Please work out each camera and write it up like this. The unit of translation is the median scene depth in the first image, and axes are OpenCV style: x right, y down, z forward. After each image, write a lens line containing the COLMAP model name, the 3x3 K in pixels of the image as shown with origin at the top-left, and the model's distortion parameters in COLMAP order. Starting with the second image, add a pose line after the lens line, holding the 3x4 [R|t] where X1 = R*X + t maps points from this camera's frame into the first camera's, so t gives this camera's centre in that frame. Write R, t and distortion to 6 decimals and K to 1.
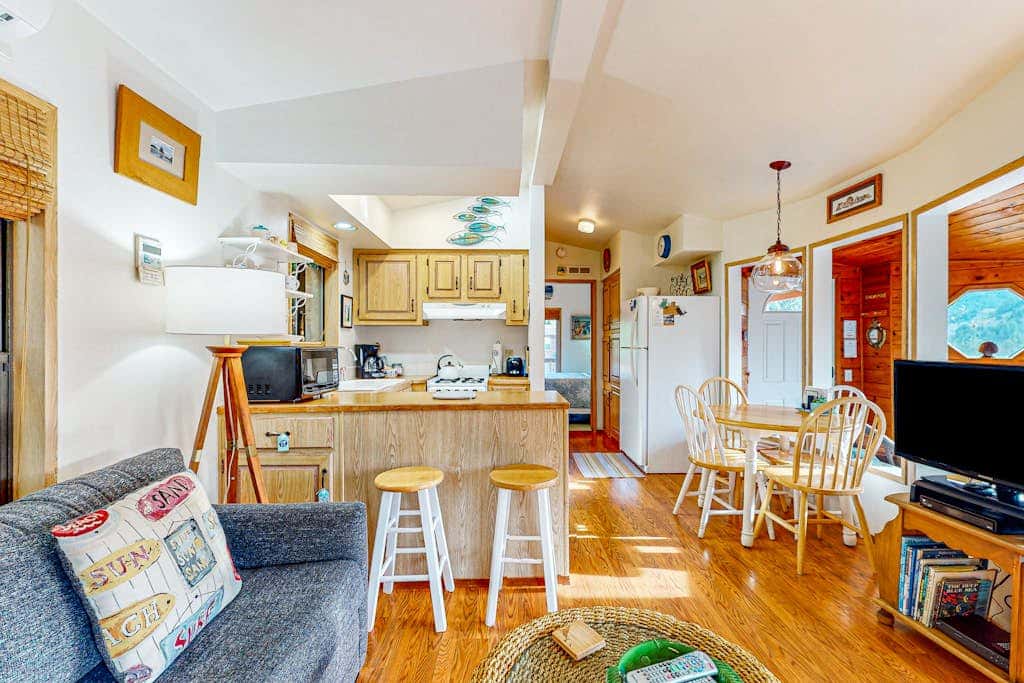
lens RADIAL K [[379.2, 0, 512.0], [0, 379.2, 341.5], [0, 0, 1]] dist [0.000998, 0.000034]
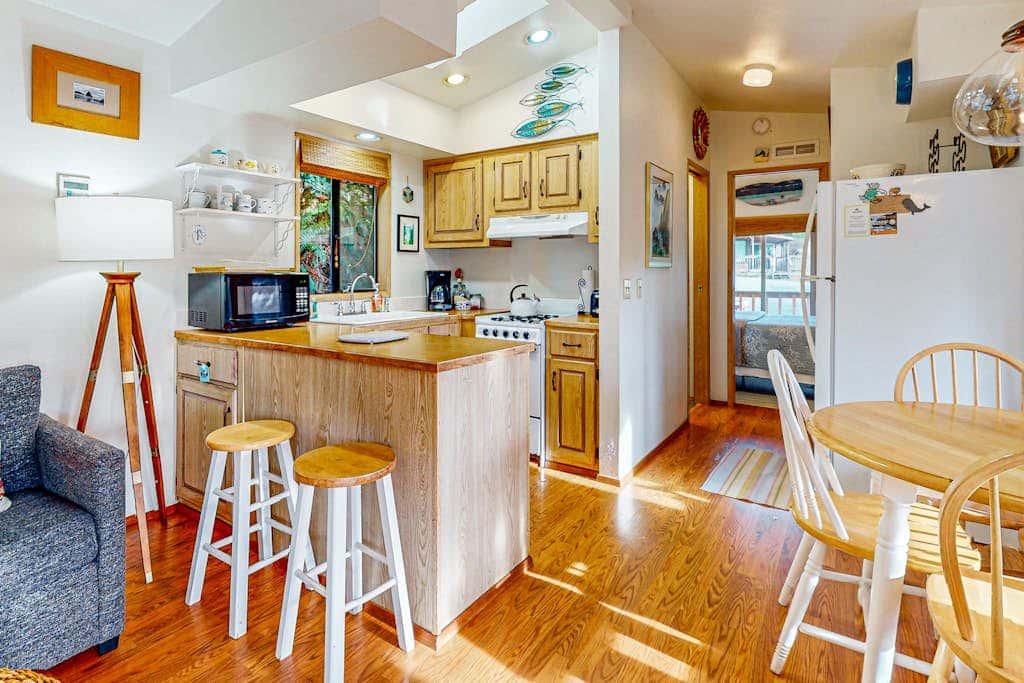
lens RADIAL K [[467.2, 0, 508.6], [0, 467.2, 269.0], [0, 0, 1]] dist [-0.002090, -0.000064]
pose [[0.846354, -0.000475, -0.532620, 0.322247], [0.003174, 0.999986, 0.004152, 0.000205], [0.532611, -0.005205, 0.846344, 0.196152]]
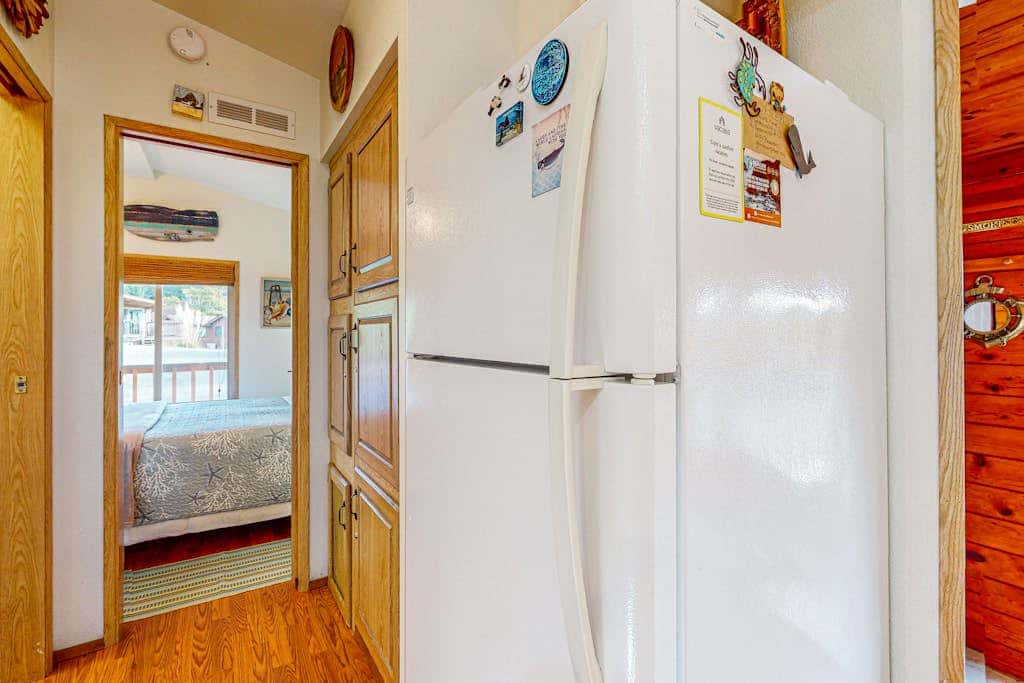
lens RADIAL K [[464.3, 0, 510.7], [0, 464.3, 328.5], [0, 0, 1]] dist [0.000473, 0.000052]
pose [[0.817882, 0.000311, 0.575386, 0.218689], [0.000998, 0.999998, -0.001960, 0.000784], [-0.575385, 0.002177, 0.817880, 0.919370]]
